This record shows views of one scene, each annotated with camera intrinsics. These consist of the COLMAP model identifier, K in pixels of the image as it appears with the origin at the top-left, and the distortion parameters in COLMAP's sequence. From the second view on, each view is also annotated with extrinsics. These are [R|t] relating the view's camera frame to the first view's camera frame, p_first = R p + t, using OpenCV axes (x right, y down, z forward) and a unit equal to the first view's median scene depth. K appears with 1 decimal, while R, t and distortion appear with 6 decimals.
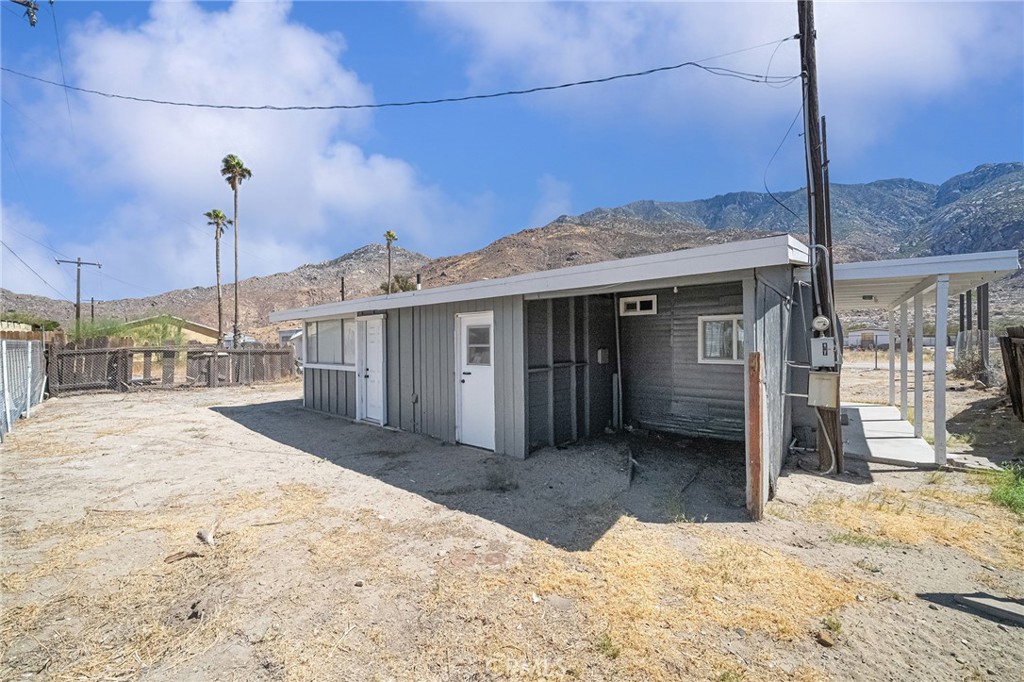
lens RADIAL K [[386.0, 0, 512.2], [0, 386.0, 344.3], [0, 0, 1]] dist [-0.000580, 0.000002]
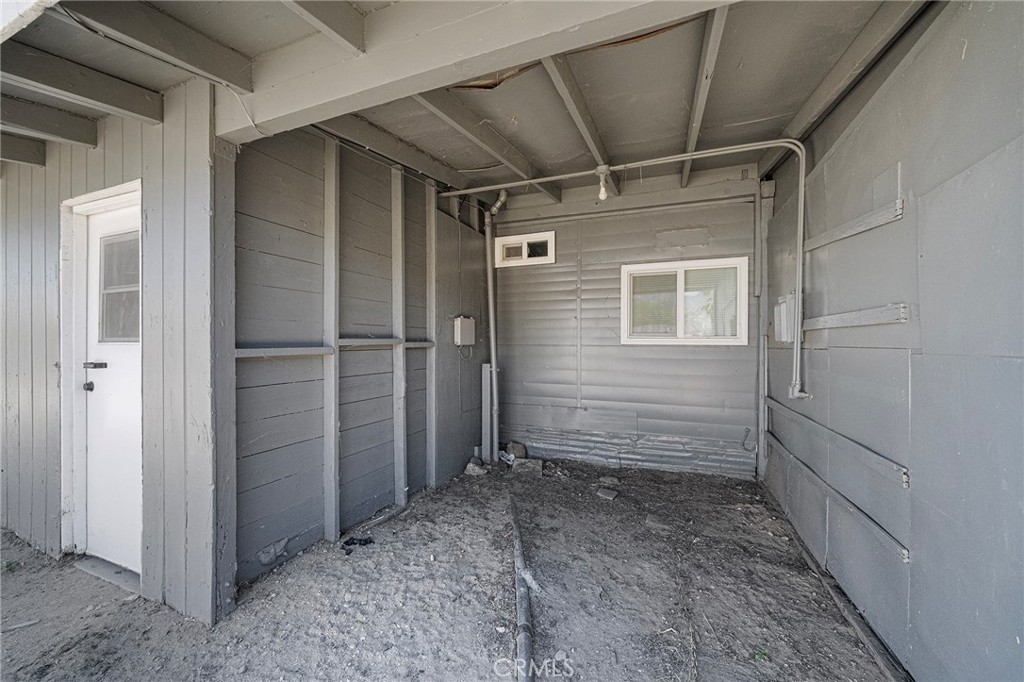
lens RADIAL K [[386.0, 0, 508.4], [0, 386.0, 343.2], [0, 0, 1]] dist [-0.000580, 0.000002]
pose [[0.952363, 0.005381, 0.304920, 0.134855], [-0.007191, 0.999963, 0.004812, 0.045747], [-0.304882, -0.006775, 0.952366, 0.488713]]
